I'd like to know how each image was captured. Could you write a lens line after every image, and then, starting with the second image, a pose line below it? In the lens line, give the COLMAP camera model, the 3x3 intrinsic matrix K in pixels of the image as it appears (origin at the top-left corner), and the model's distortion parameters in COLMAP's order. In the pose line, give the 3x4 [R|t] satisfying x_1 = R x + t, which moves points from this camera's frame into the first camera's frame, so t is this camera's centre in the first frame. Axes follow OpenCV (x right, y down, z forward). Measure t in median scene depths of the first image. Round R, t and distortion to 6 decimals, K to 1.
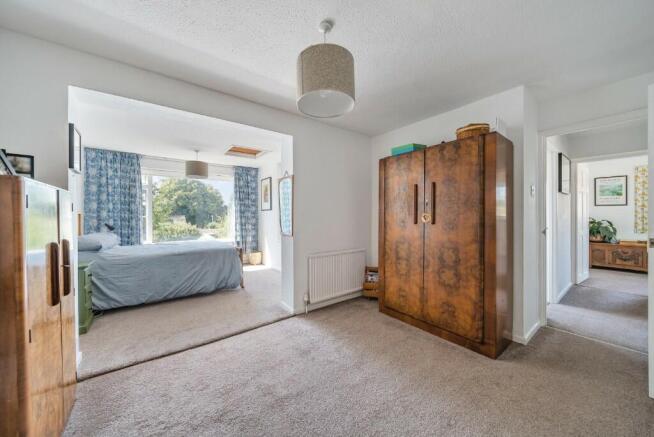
lens RADIAL K [[234.2, 0, 322.5], [0, 234.2, 214.5], [0, 0, 1]] dist [-0.008345, 0.000213]
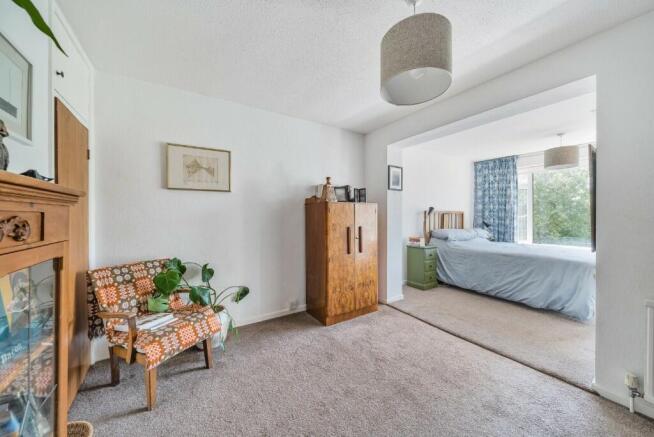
lens RADIAL K [[222.9, 0, 321.6], [0, 222.9, 217.0], [0, 0, 1]] dist [0.002167, 0.000221]
pose [[-0.080847, 0.011679, -0.996658, 0.451516], [0.003194, 0.999929, 0.011458, -0.000547], [0.996721, -0.002257, -0.080879, 0.379172]]
